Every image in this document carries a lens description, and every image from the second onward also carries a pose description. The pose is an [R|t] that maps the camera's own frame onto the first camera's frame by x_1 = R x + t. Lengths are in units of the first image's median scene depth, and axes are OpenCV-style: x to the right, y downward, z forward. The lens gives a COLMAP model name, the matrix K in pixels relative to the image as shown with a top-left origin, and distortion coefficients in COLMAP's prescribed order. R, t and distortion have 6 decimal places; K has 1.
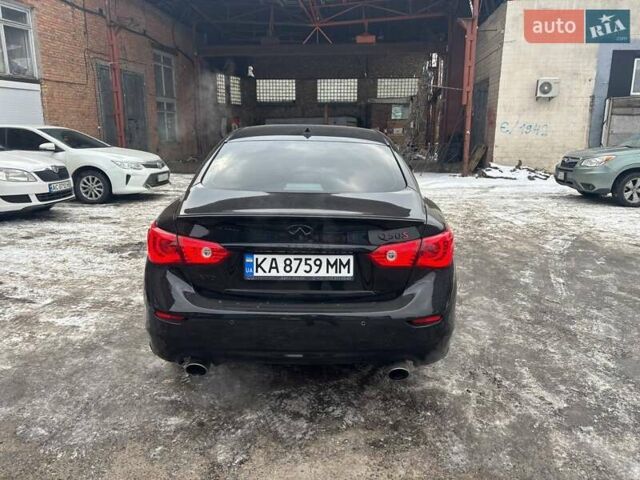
lens RADIAL K [[486.7, 0, 323.4], [0, 486.7, 240.6], [0, 0, 1]] dist [0.026738, 0.000384]
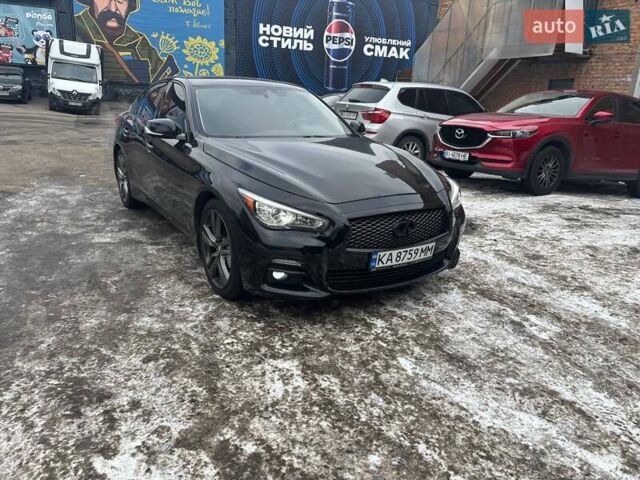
lens RADIAL K [[475.8, 0, 323.2], [0, 475.8, 240.2], [0, 0, 1]] dist [0.038471, -0.040465]
pose [[-0.838577, 0.111991, -0.533148, 0.148529], [-0.181384, 0.865411, 0.467081, -0.157605], [0.513701, 0.488388, -0.705400, 0.708138]]
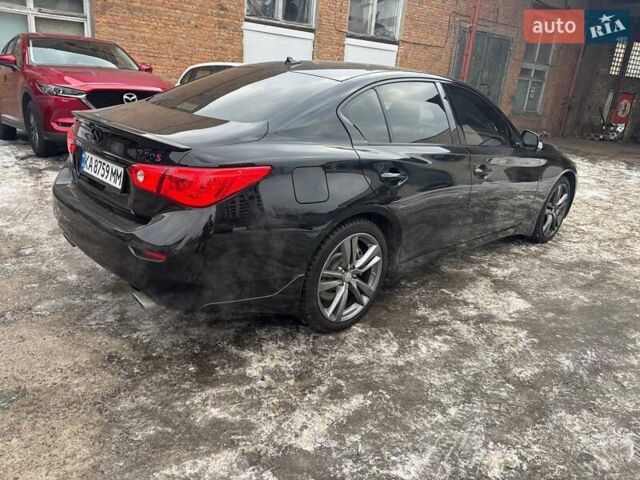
lens RADIAL K [[481.5, 0, 321.5], [0, 481.5, 246.3], [0, 0, 1]] dist [0.045761, -0.043148]
pose [[0.689462, 0.287704, -0.664732, 0.194641], [-0.244977, 0.956270, 0.159795, -0.013856], [0.681637, 0.052672, 0.729792, 0.105945]]
